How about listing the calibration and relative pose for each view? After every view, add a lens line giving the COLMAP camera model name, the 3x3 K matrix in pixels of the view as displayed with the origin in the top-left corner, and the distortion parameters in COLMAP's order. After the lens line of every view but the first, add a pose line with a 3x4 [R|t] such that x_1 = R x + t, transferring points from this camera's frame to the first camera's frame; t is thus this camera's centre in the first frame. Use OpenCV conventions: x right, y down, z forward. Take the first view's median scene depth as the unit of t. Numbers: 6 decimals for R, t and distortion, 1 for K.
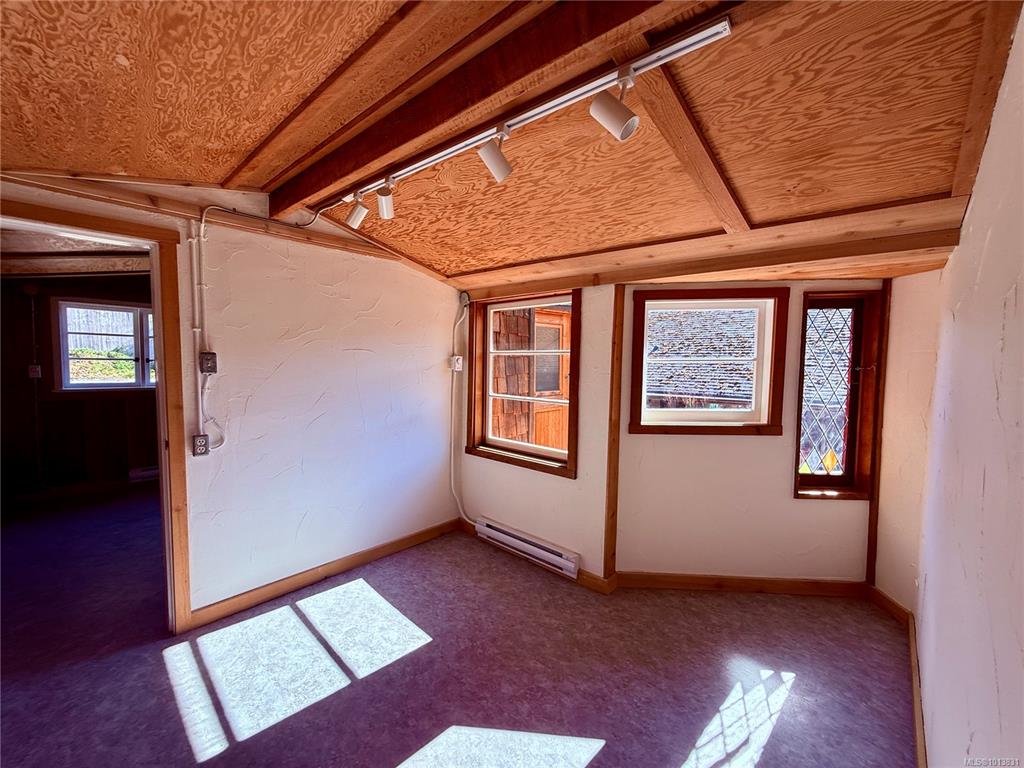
lens RADIAL K [[410.1, 0, 510.9], [0, 410.1, 384.4], [0, 0, 1]] dist [-0.001039, 0.000072]
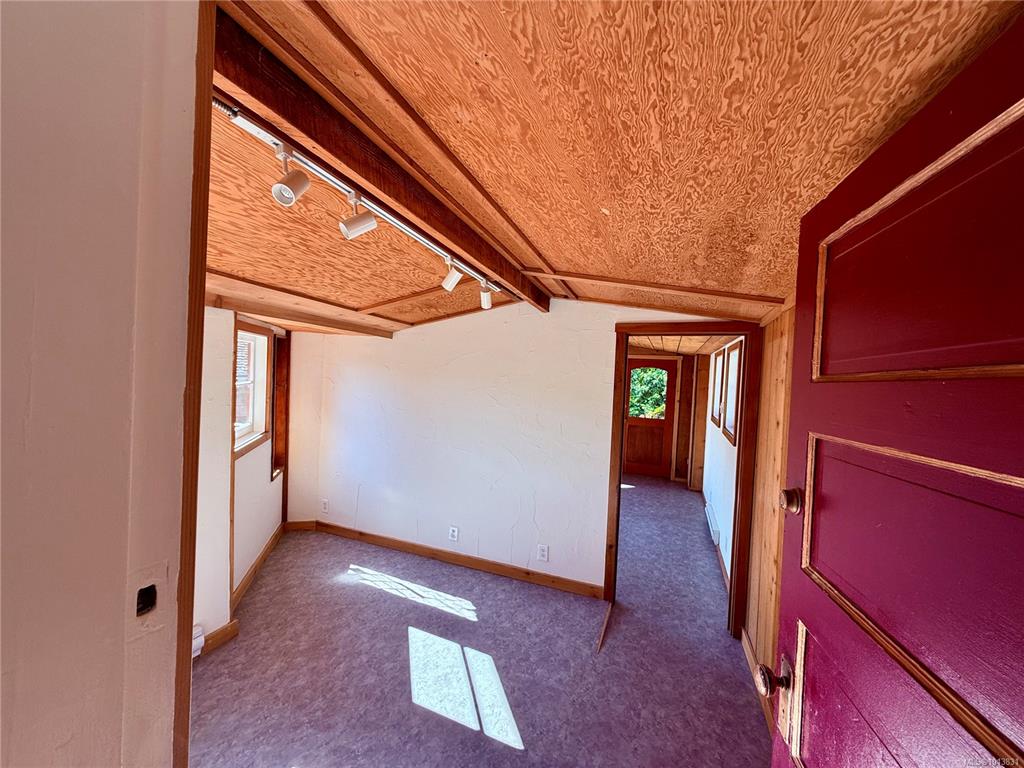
lens RADIAL K [[410.1, 0, 514.1], [0, 410.1, 384.5], [0, 0, 1]] dist [-0.001039, 0.000072]
pose [[-0.379765, -0.047783, 0.923848, -1.176992], [0.012976, 0.998292, 0.056967, -0.158434], [-0.924992, 0.033622, -0.378496, 1.006562]]
